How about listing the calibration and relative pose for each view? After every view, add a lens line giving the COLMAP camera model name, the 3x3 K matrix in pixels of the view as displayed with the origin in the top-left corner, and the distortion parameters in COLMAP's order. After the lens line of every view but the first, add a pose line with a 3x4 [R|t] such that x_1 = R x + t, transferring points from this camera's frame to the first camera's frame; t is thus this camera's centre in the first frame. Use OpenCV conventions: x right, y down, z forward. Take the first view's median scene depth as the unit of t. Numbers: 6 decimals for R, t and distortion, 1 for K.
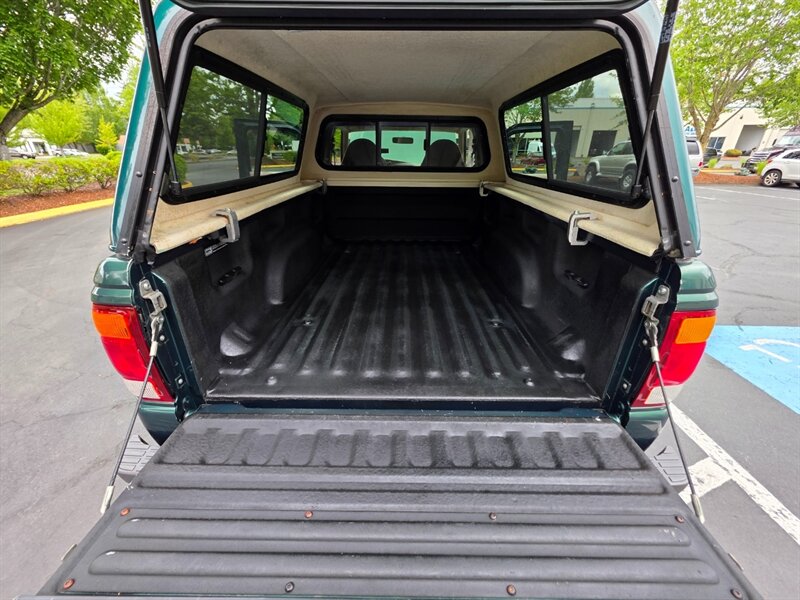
lens RADIAL K [[319.2, 0, 400.4], [0, 319.2, 298.6], [0, 0, 1]] dist [0.006008, -0.000511]
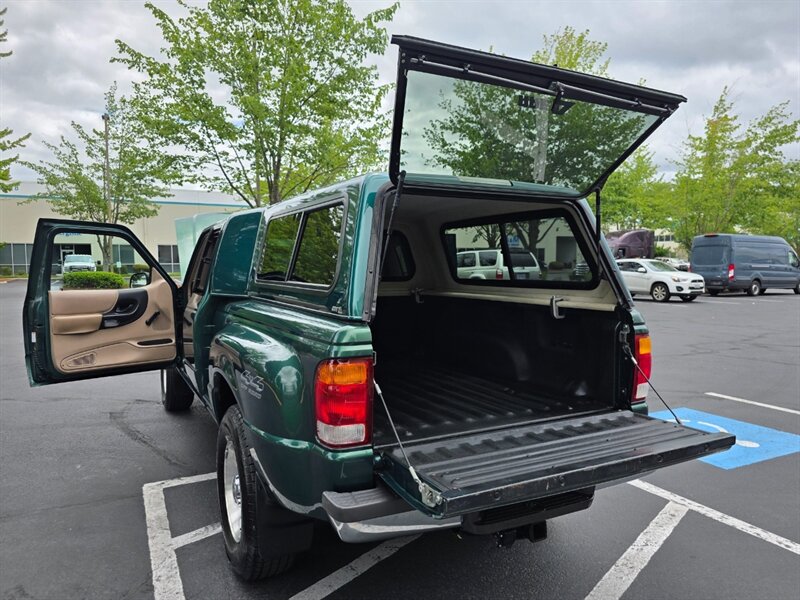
lens RADIAL K [[557.3, 0, 404.3], [0, 557.3, 306.0], [0, 0, 1]] dist [0.048576, -0.024541]
pose [[0.879778, -0.039014, 0.473780, -0.811268], [0.202521, 0.932423, -0.299288, 0.254333], [-0.430087, 0.359257, 0.828226, -0.519896]]
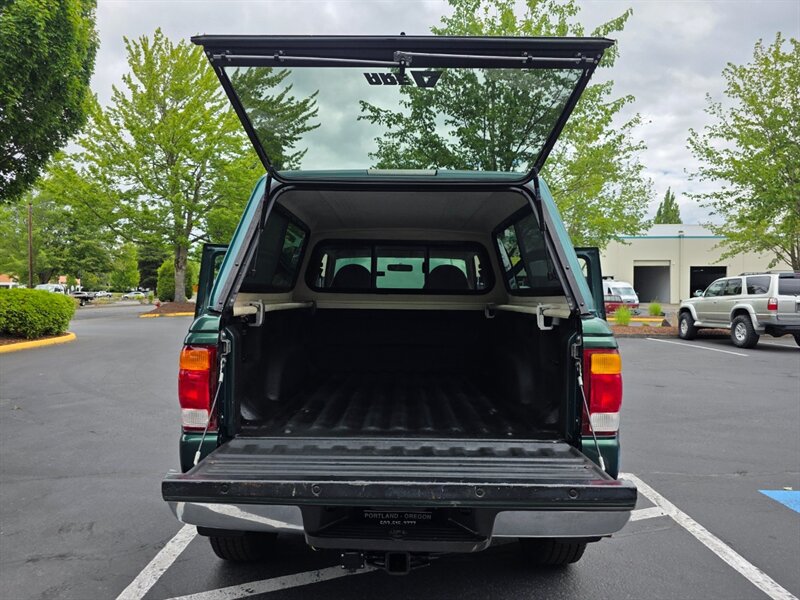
lens RADIAL K [[557.3, 0, 394.4], [0, 557.3, 300.8], [0, 0, 1]] dist [0.048576, -0.024541]
pose [[0.999994, 0.003204, -0.001447, -0.006886], [-0.003516, 0.912021, -0.410128, 0.386715], [0.000006, 0.410130, 0.912027, -0.620233]]
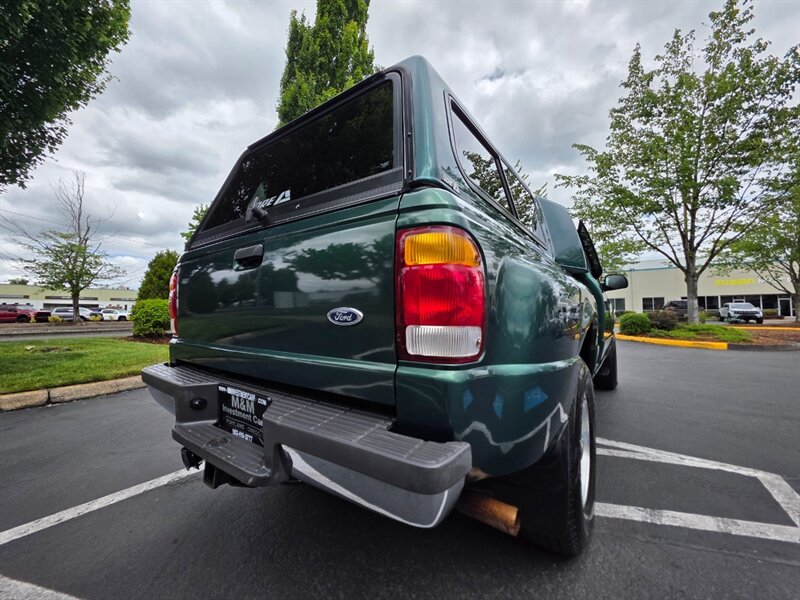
lens RADIAL K [[317.5, 0, 400.7], [0, 317.5, 298.5], [0, 0, 1]] dist [0.003016, 0.001790]
pose [[0.817703, -0.031771, -0.574763, 0.610890], [-0.239754, 0.888953, -0.390231, 0.265043], [0.523336, 0.456895, 0.719282, 0.164493]]
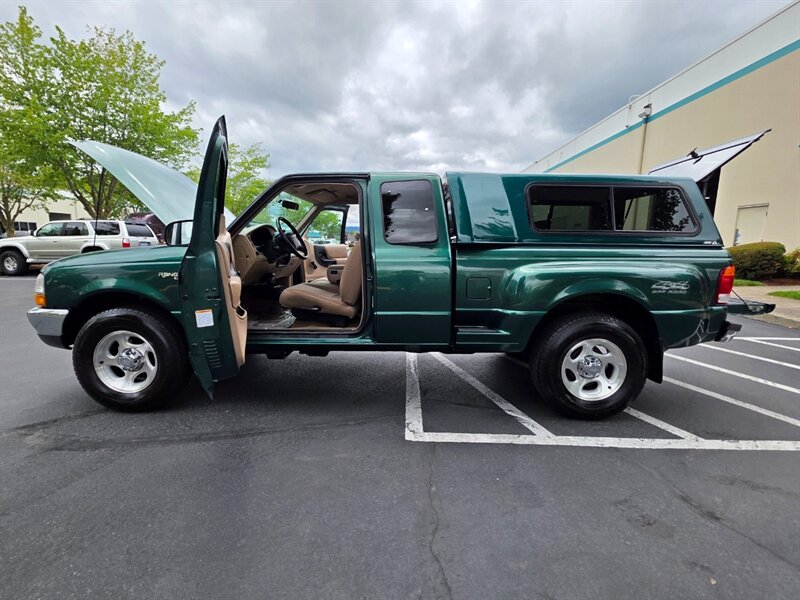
lens RADIAL K [[368.7, 0, 397.7], [0, 368.7, 305.1], [0, 0, 1]] dist [0.001365, 0.002398]
pose [[0.004439, -0.164149, 0.986426, -1.984744], [0.405926, 0.901803, 0.148241, -0.635646], [-0.913895, 0.399758, 0.070635, 1.698042]]
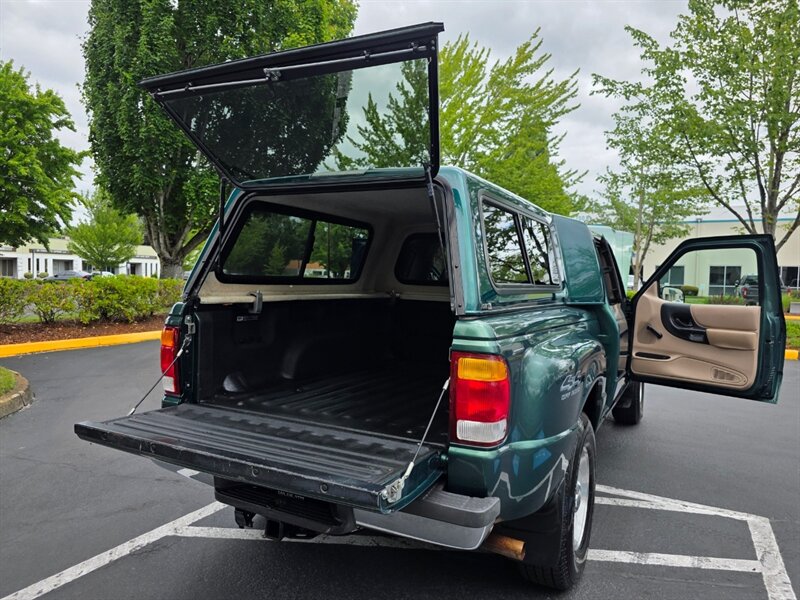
lens RADIAL K [[557.3, 0, 401.2], [0, 557.3, 305.1], [0, 0, 1]] dist [0.048576, -0.024541]
pose [[0.891838, 0.041371, -0.450460, 0.747622], [-0.210854, 0.919031, -0.333051, 0.306950], [0.400208, 0.392009, 0.828350, -0.513729]]
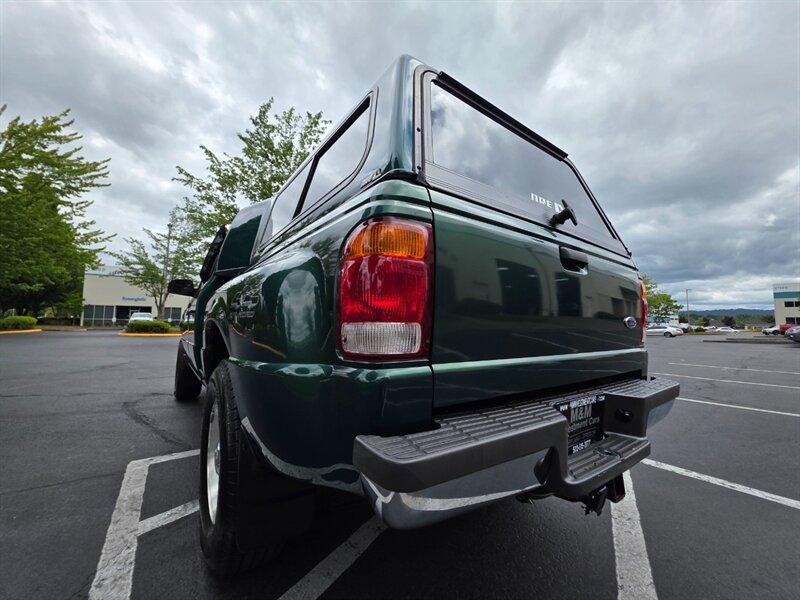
lens RADIAL K [[319.2, 0, 399.8], [0, 319.2, 299.7], [0, 0, 1]] dist [0.006008, -0.000511]
pose [[0.799046, 0.055414, 0.598710, -0.633951], [0.245054, 0.879278, -0.408434, 0.255734], [-0.549066, 0.473074, 0.689005, 0.217651]]
